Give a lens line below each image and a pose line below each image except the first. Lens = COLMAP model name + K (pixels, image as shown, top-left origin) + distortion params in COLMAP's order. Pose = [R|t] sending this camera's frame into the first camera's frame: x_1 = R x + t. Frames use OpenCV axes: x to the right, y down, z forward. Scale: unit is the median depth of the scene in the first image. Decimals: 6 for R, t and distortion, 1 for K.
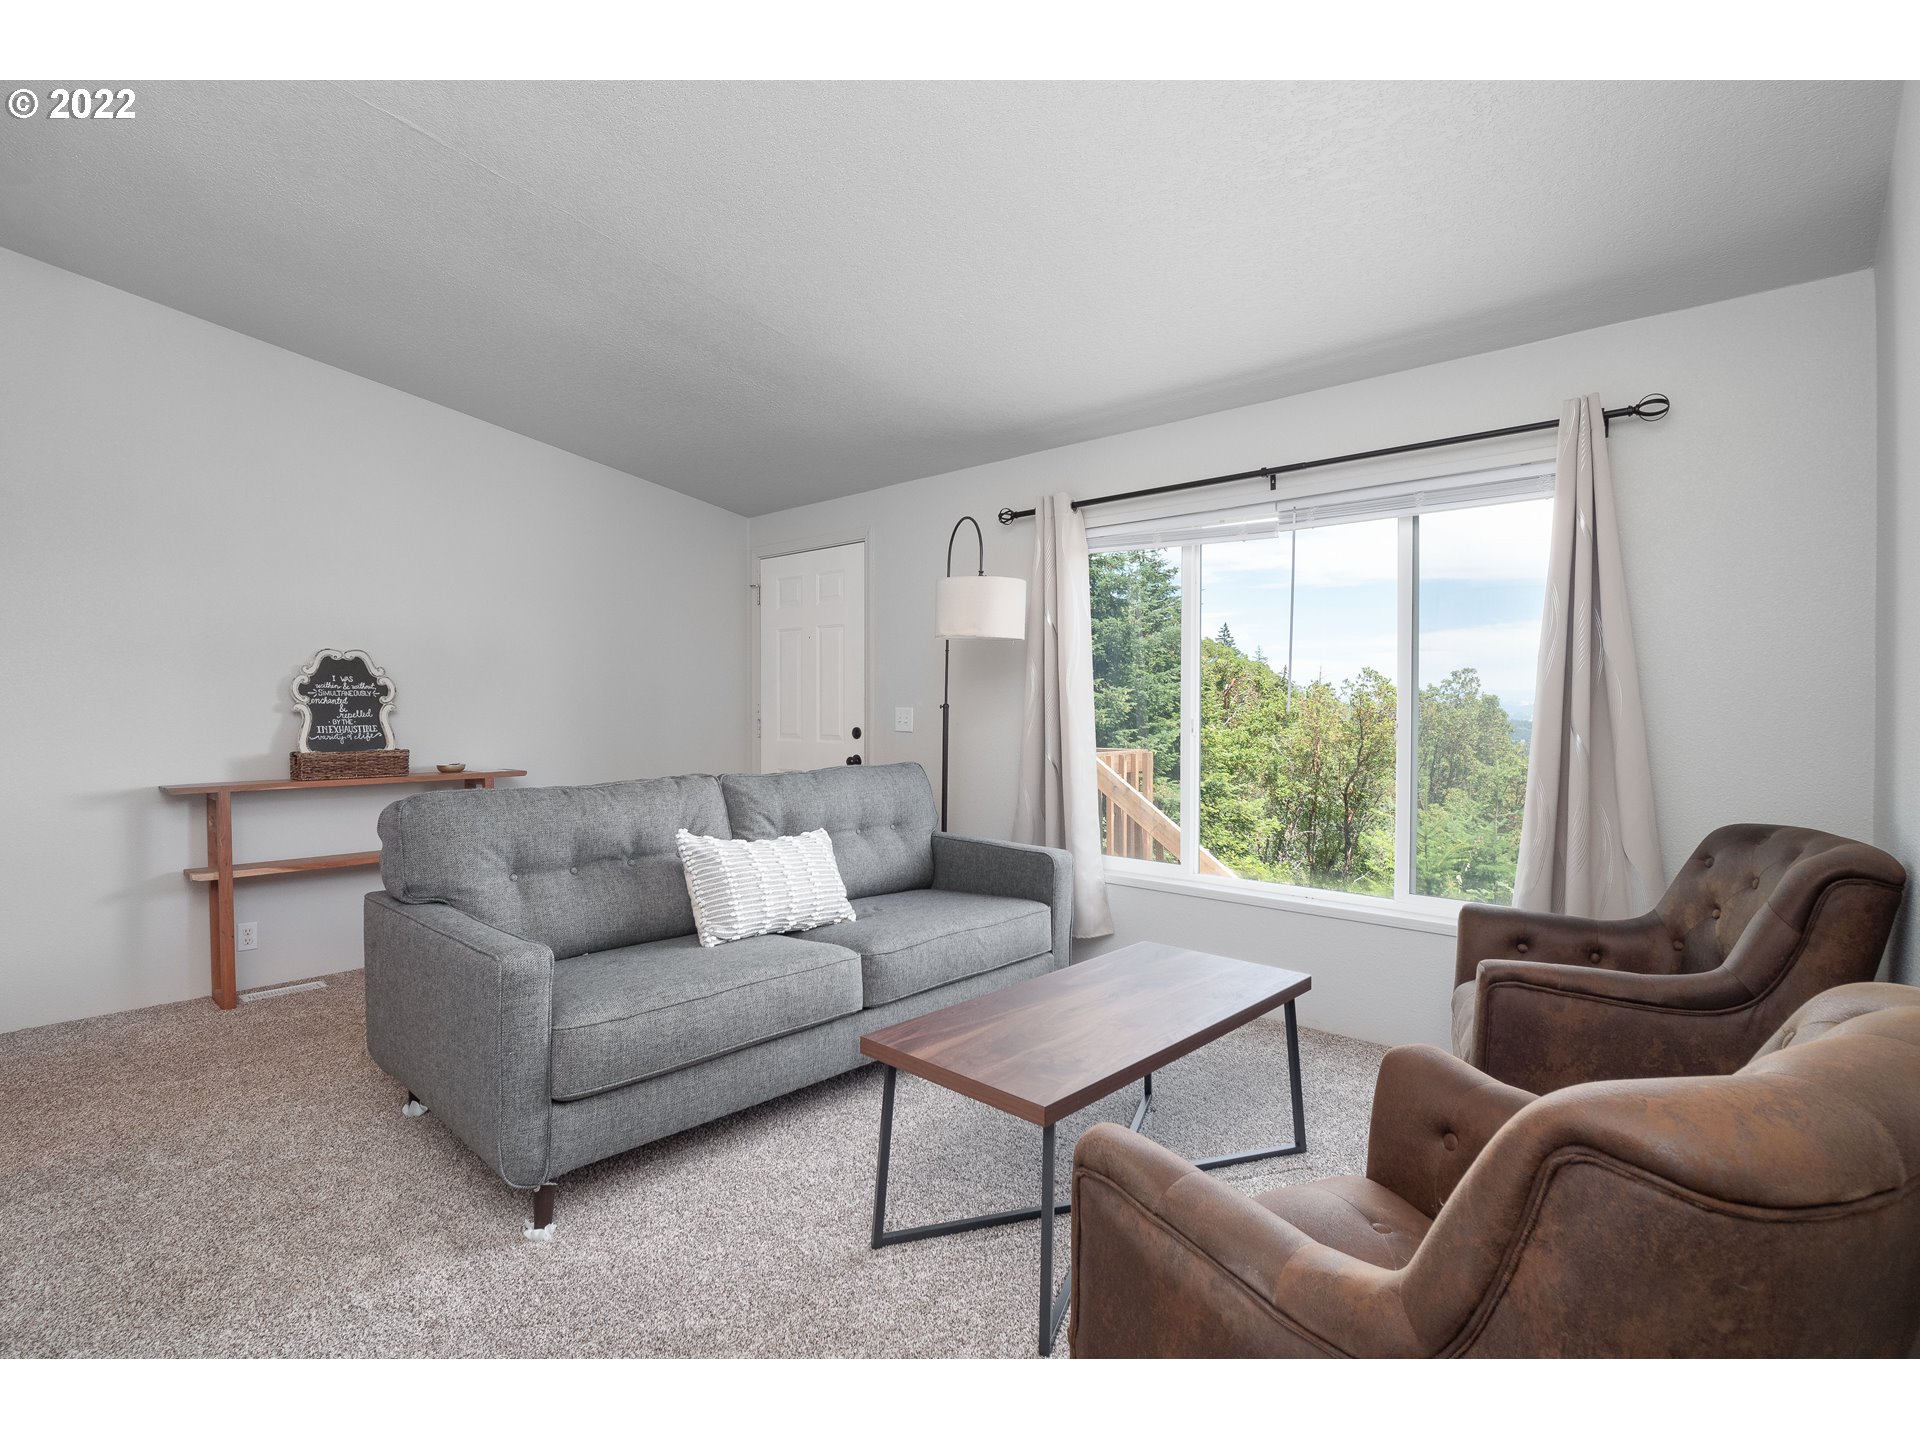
lens RADIAL K [[935.1, 0, 960.0], [0, 935.1, 720.0], [0, 0, 1]] dist [-0.014009, 0.001396]
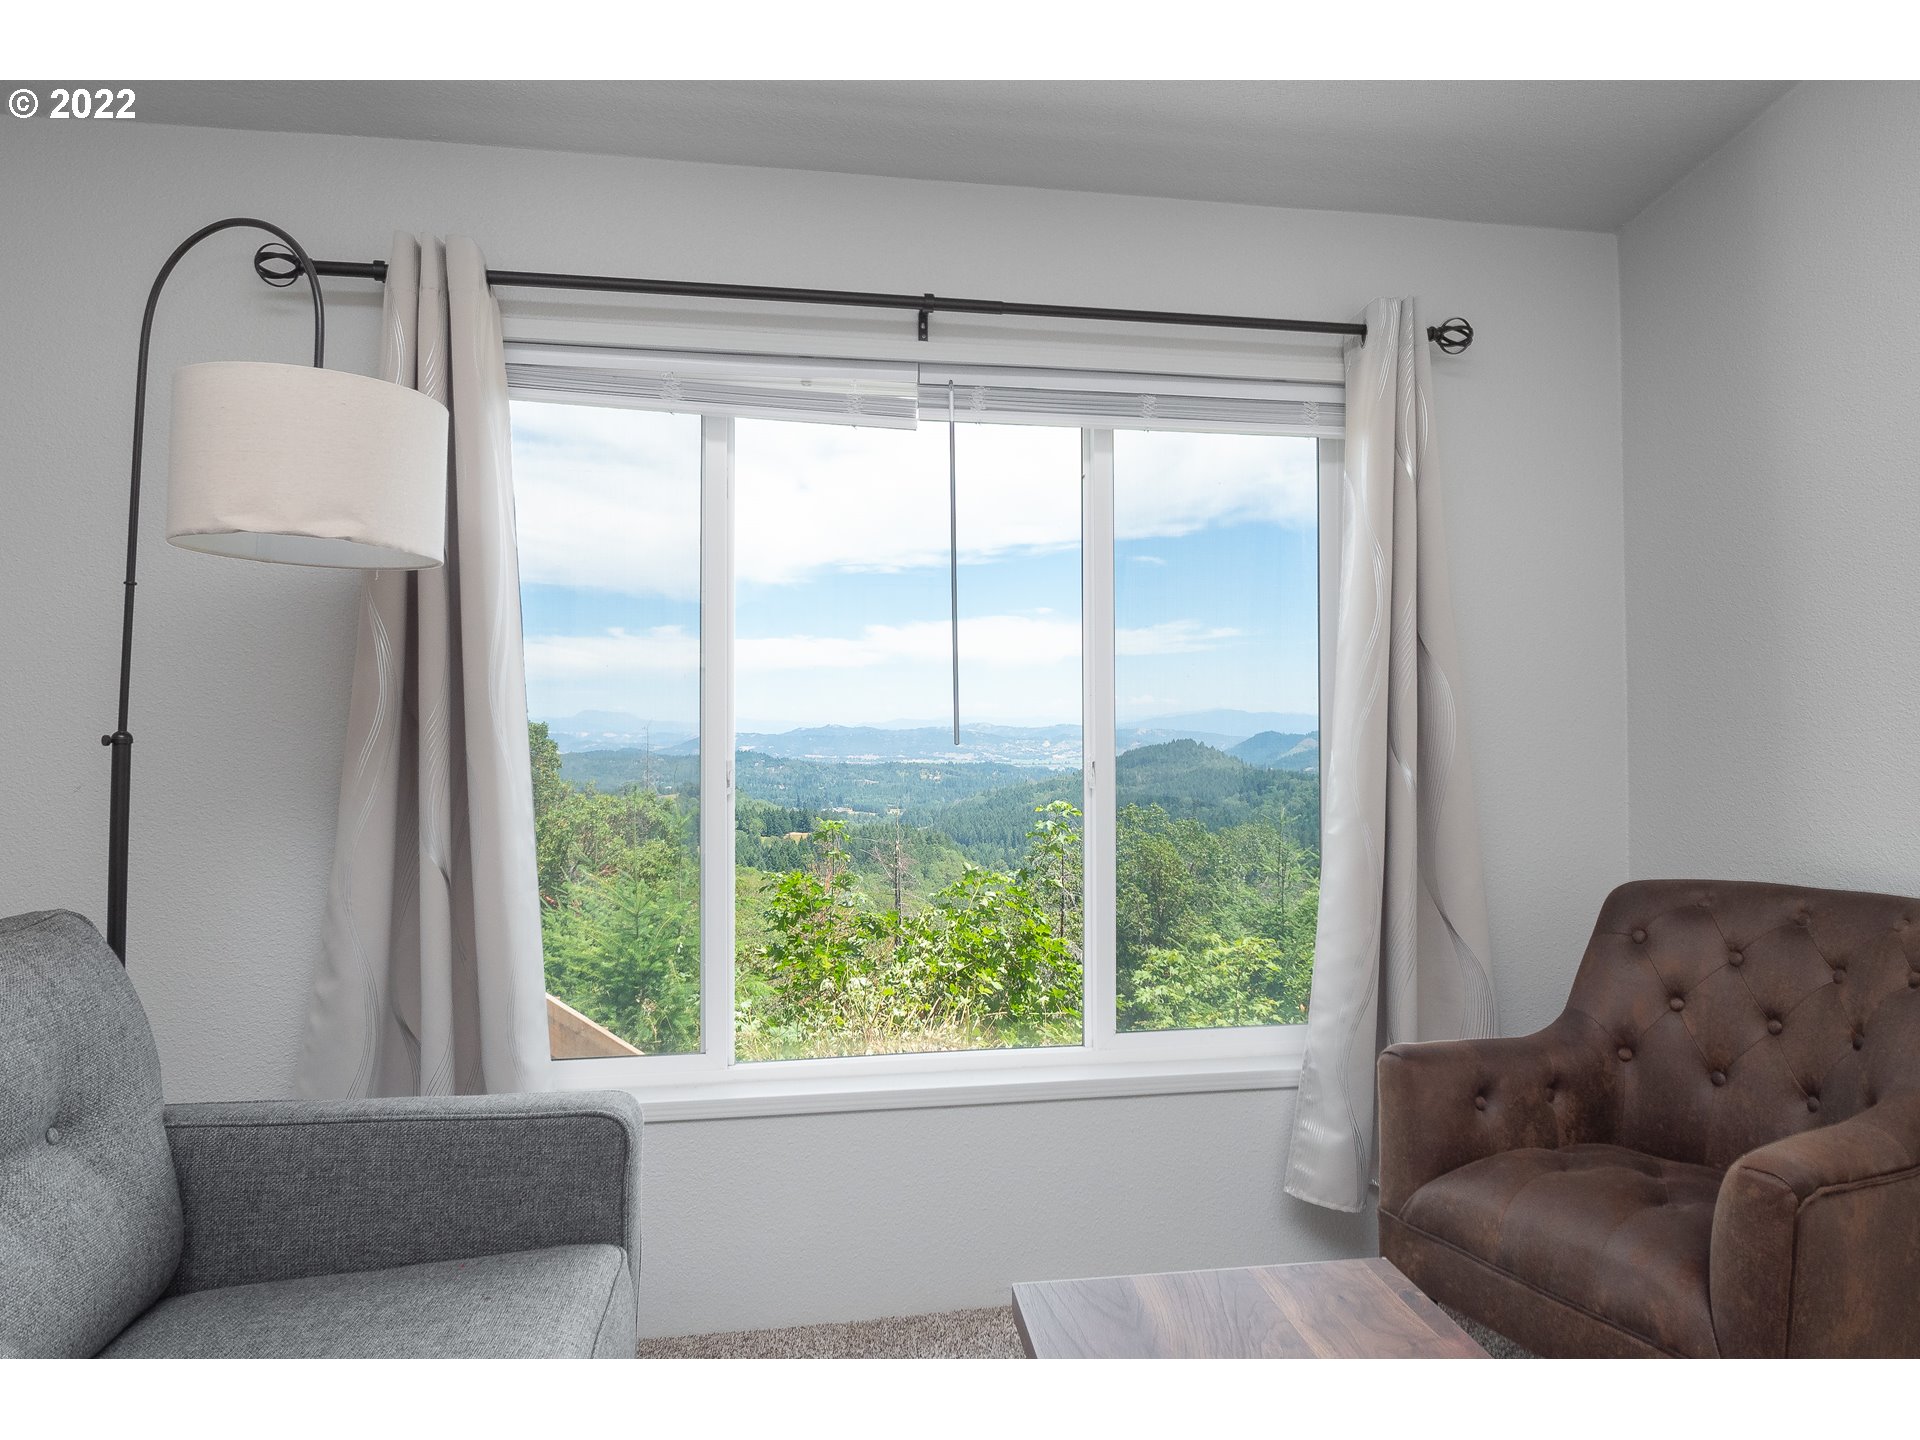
lens RADIAL K [[1192.6, 0, 960.0], [0, 1192.6, 720.0], [0, 0, 1]] dist [-0.050012, 0.000762]
pose [[0.626626, 0.006649, 0.779292, -0.190261], [0.016995, 0.999609, -0.022194, -0.008024], [-0.779135, 0.027151, 0.626268, 0.555835]]
